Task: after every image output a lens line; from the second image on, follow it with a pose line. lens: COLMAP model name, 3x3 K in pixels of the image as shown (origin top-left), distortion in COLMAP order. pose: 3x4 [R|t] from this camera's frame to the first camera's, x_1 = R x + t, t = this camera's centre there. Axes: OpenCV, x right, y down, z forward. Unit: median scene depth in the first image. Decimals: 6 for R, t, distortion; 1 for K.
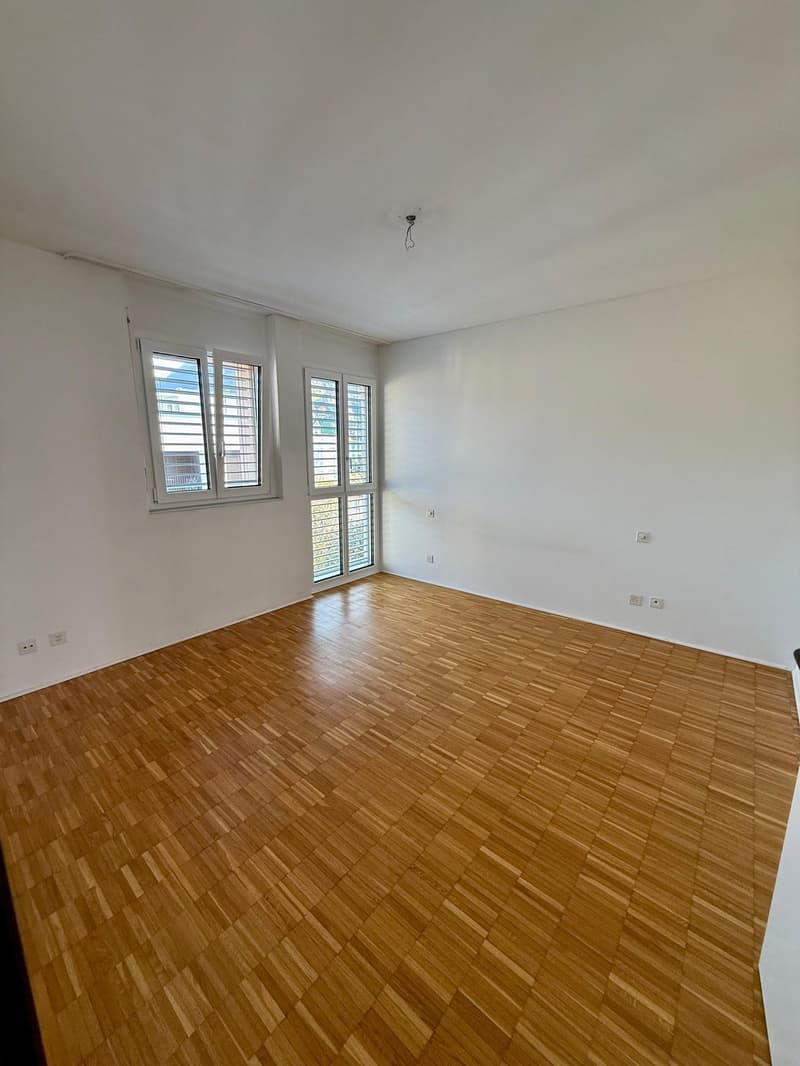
lens RADIAL K [[425.3, 0, 400.5], [0, 425.3, 534.4], [0, 0, 1]] dist [-0.001667, 0.000408]
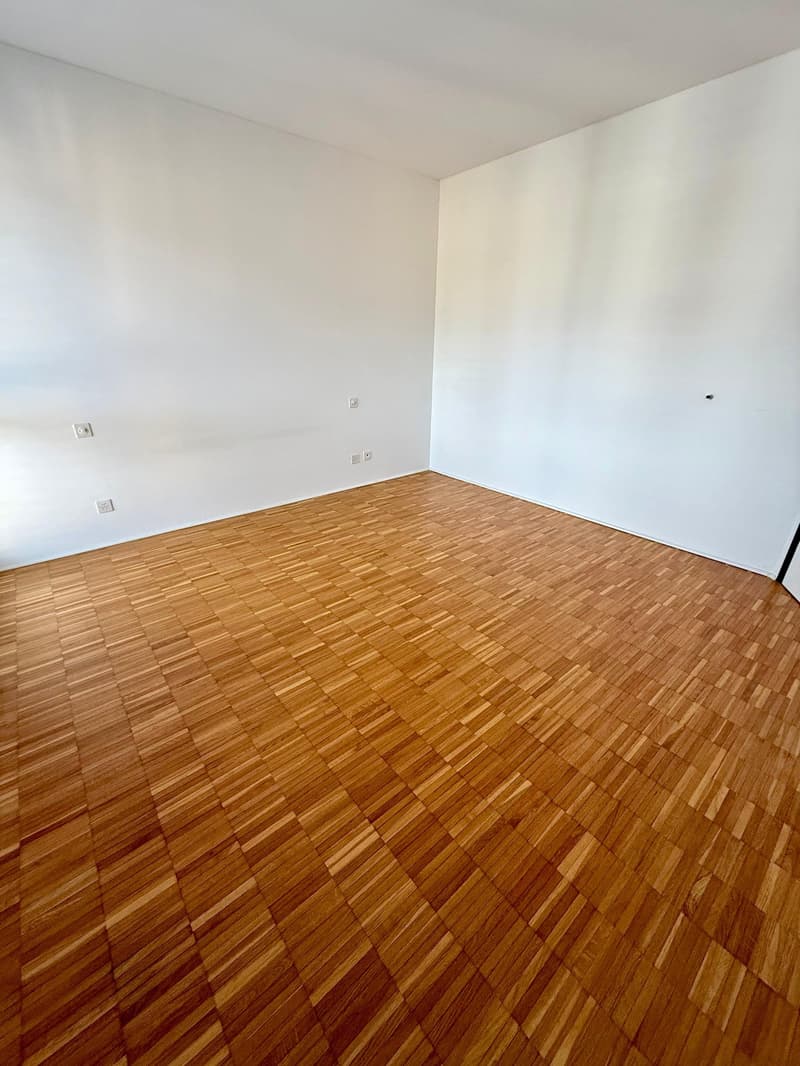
lens RADIAL K [[425.3, 0, 400.7], [0, 425.3, 530.3], [0, 0, 1]] dist [-0.001667, 0.000408]
pose [[0.183873, -0.398237, 0.898665, -0.989910], [0.190598, 0.911345, 0.364859, -0.127029], [-0.964294, 0.104196, 0.243475, 1.064547]]
